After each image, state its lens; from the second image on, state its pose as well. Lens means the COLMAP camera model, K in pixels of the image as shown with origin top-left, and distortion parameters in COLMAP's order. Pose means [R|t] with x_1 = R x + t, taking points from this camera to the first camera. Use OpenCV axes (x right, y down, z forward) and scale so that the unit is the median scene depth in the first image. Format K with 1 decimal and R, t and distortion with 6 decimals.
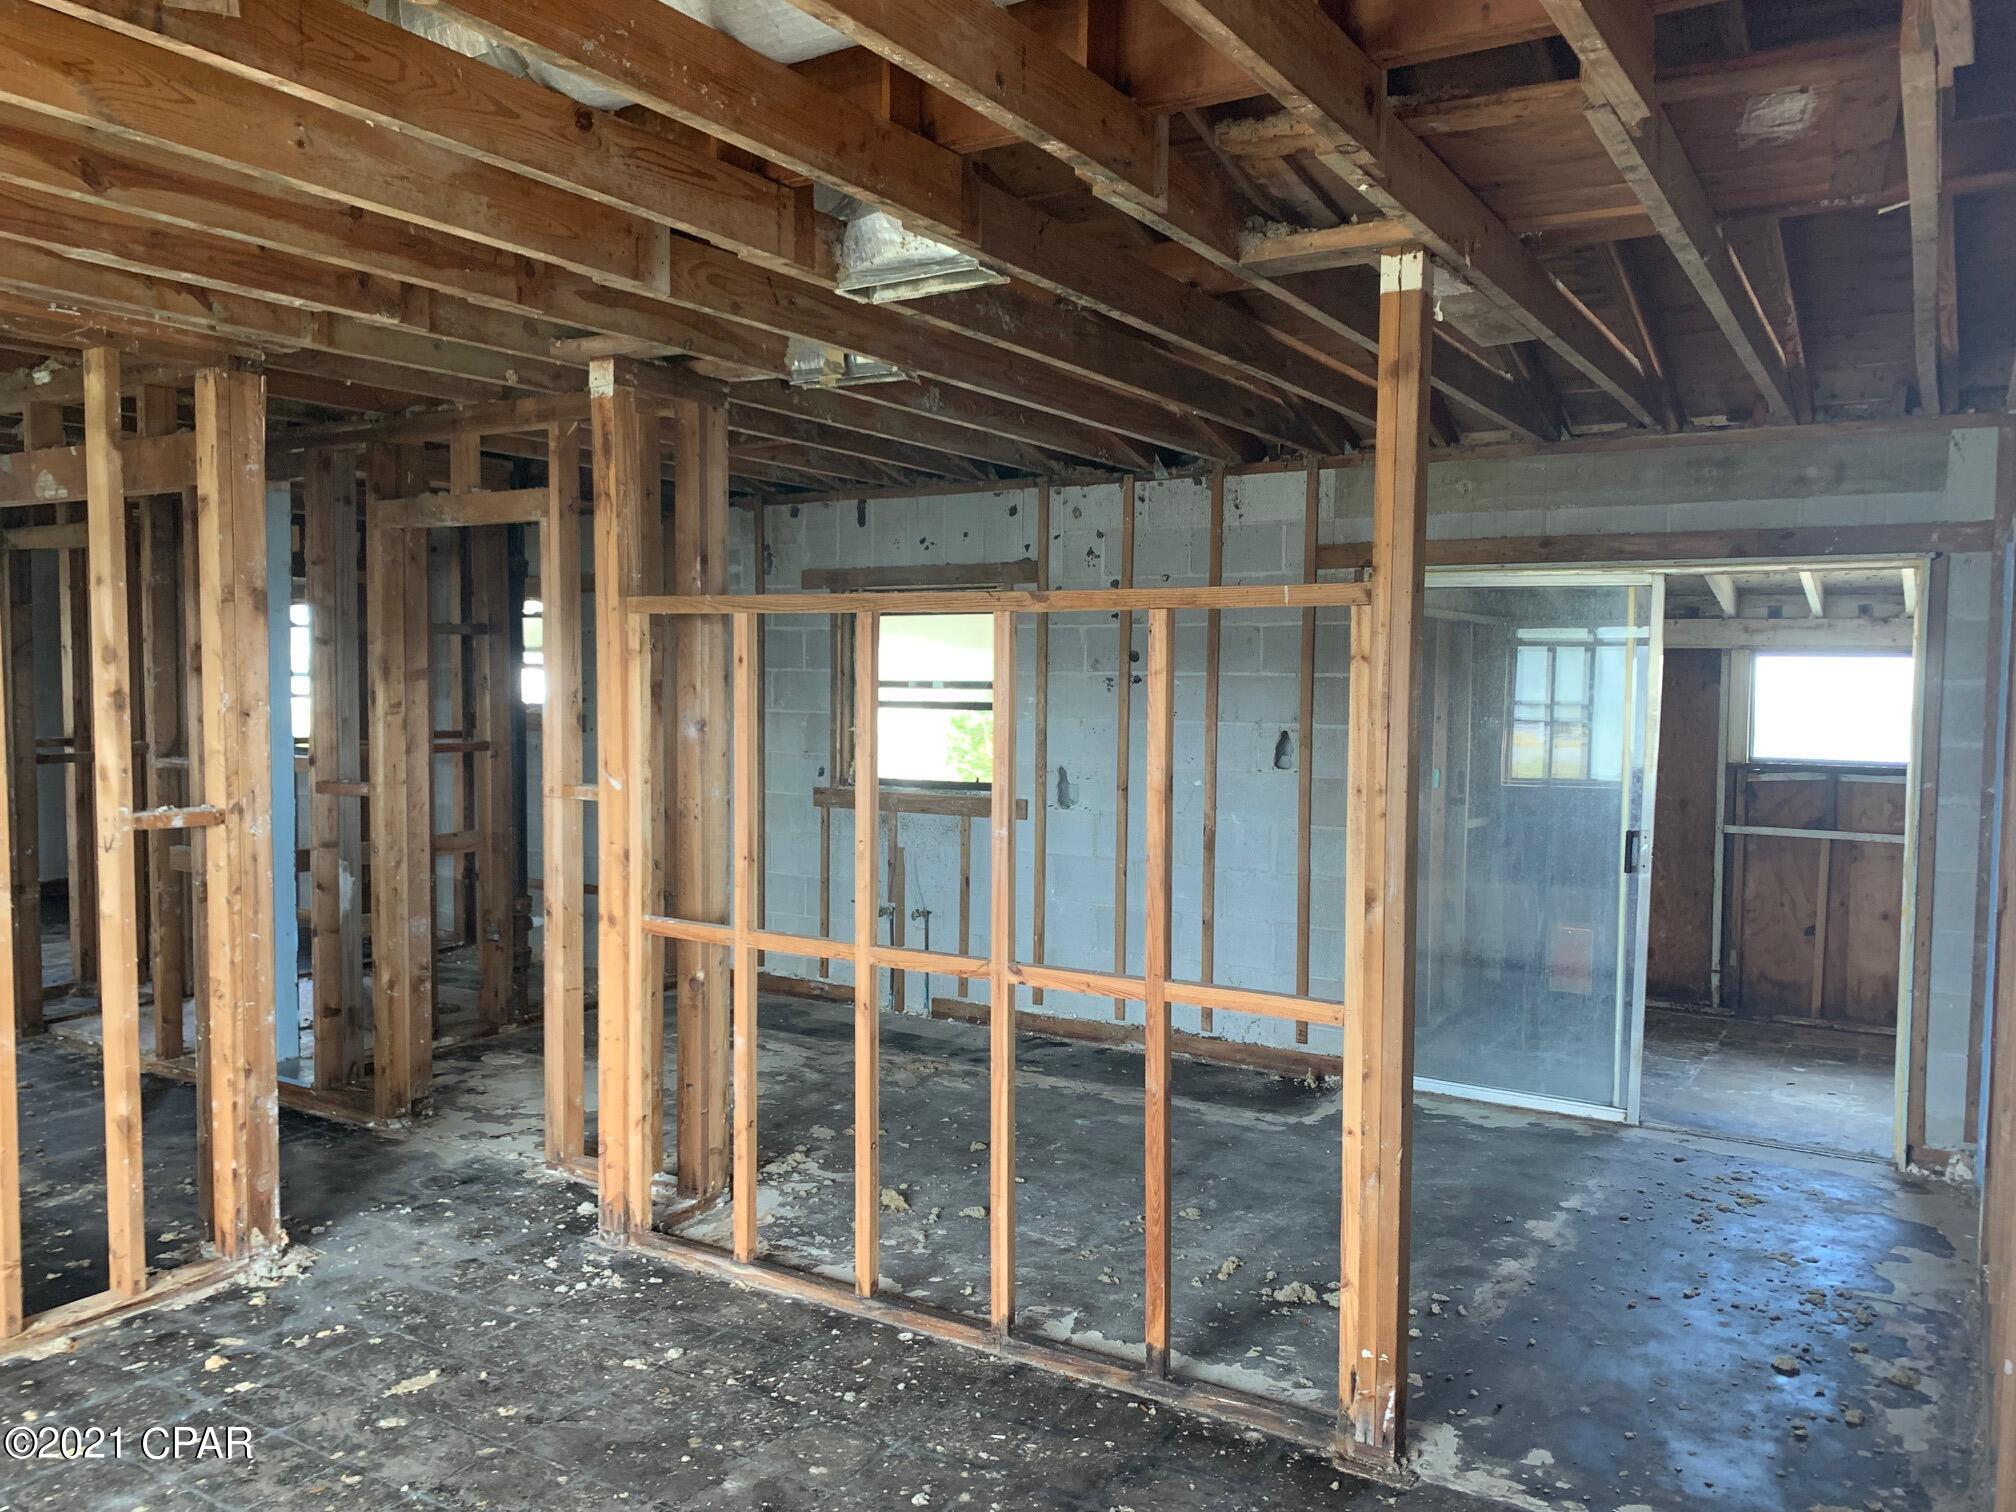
lens RADIAL K [[1568.2, 0, 1008.0], [0, 1568.2, 756.0], [0, 0, 1]] dist [0.057921, -0.123576]
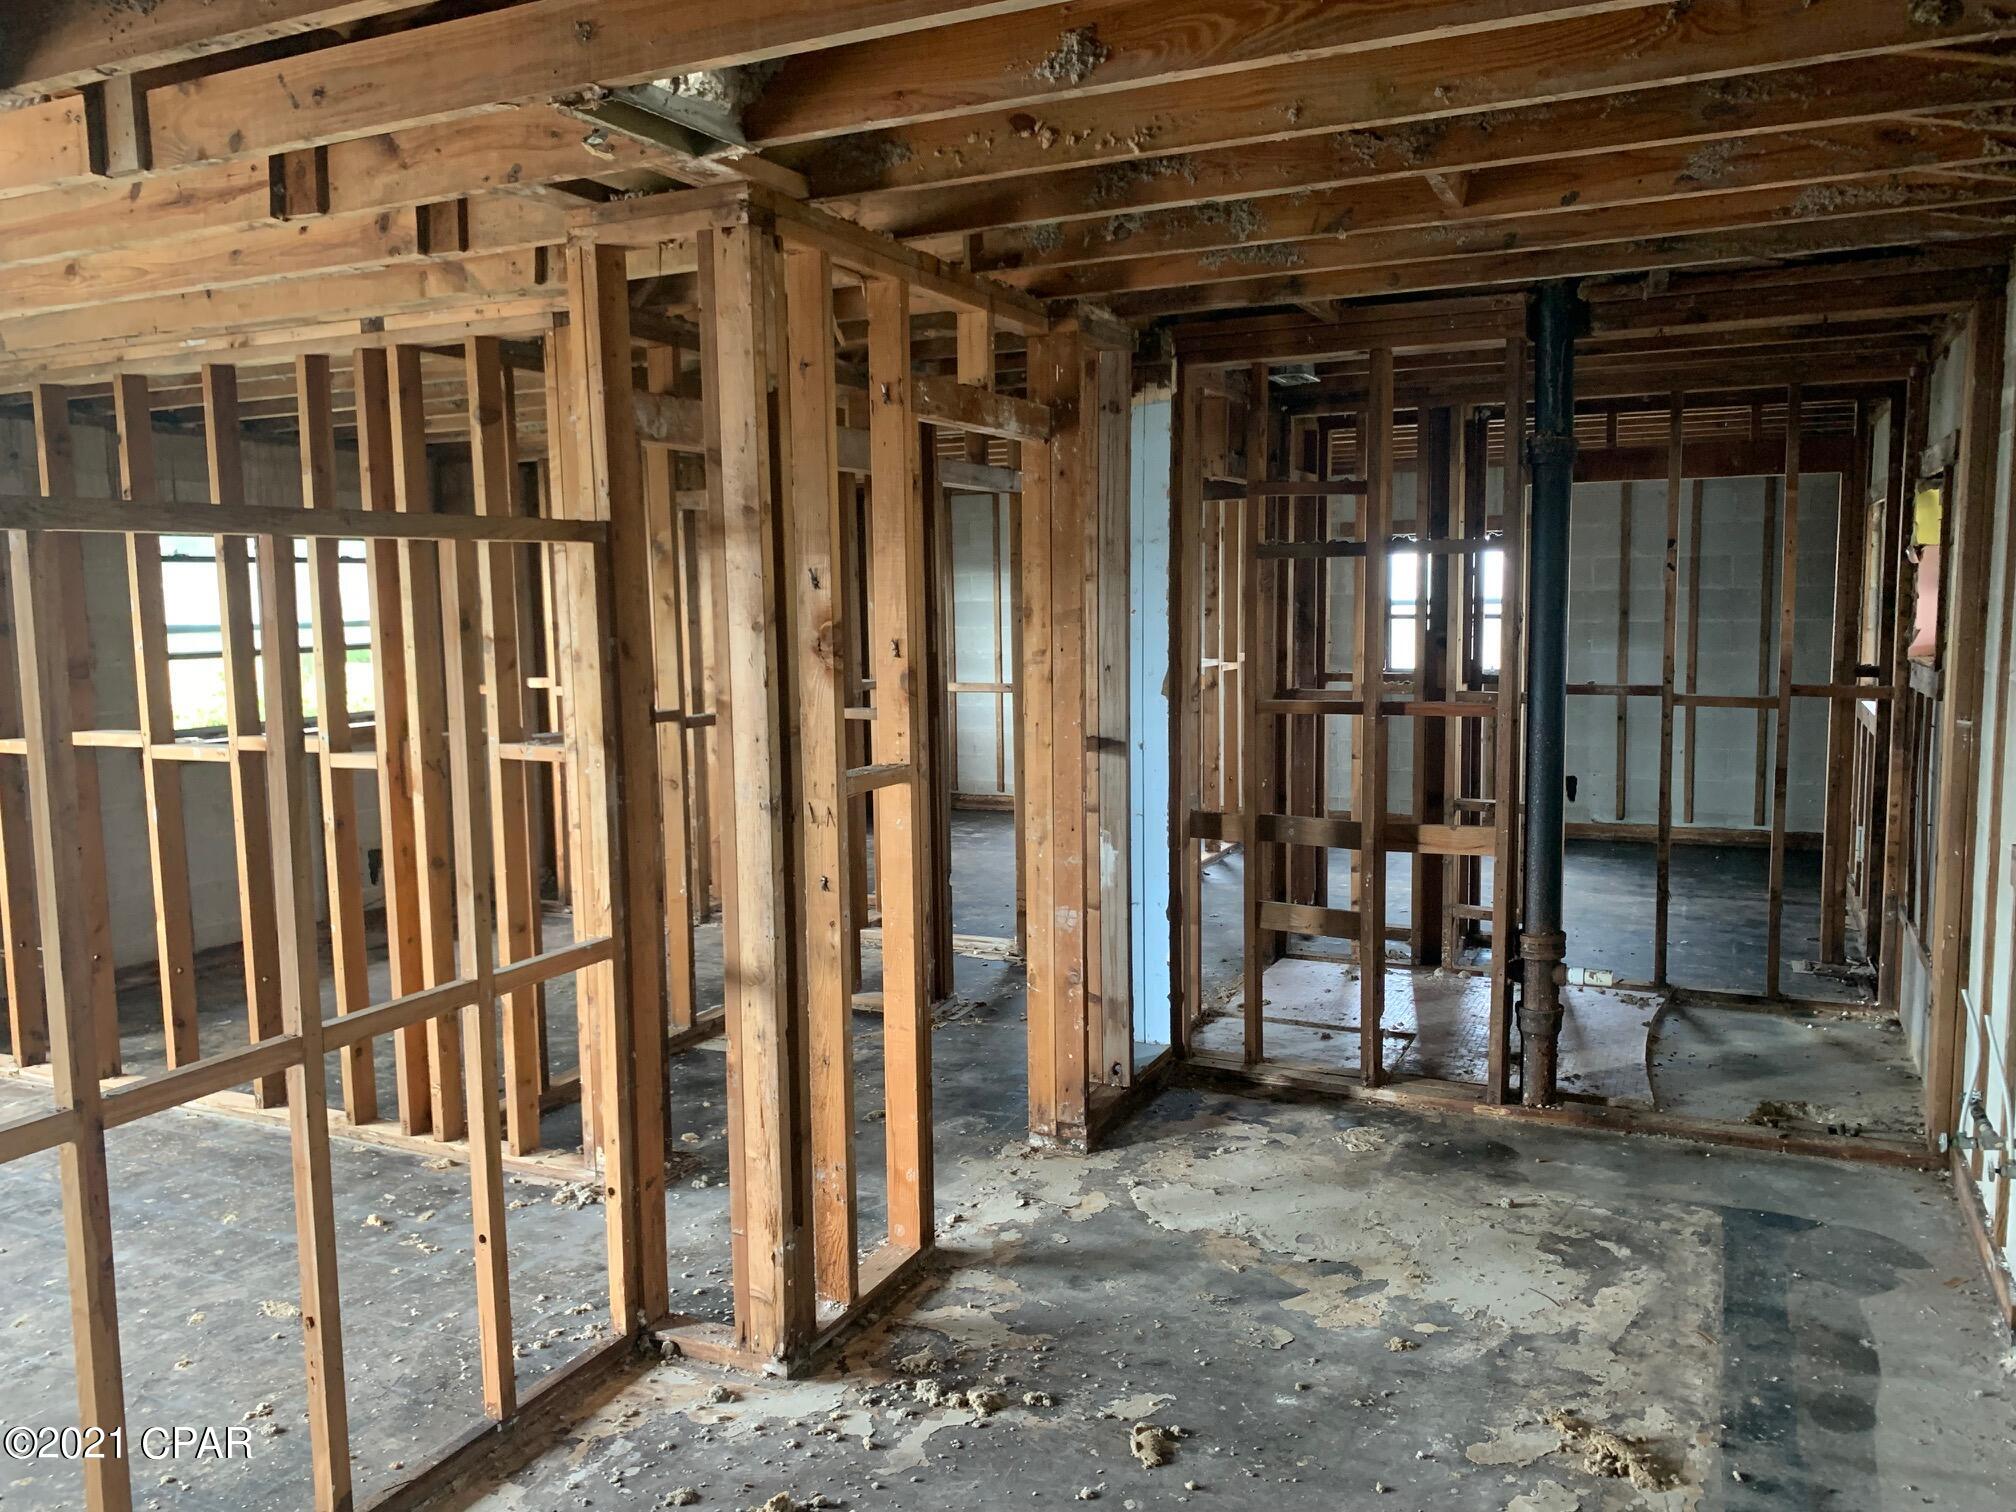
lens RADIAL K [[1568.2, 0, 1008.0], [0, 1568.2, 756.0], [0, 0, 1]] dist [0.057921, -0.123576]
pose [[0.082038, 0.094596, -0.992130, 0.616912], [-0.034720, 0.995152, 0.092014, -0.074919], [0.996024, 0.026899, 0.084924, 1.269692]]
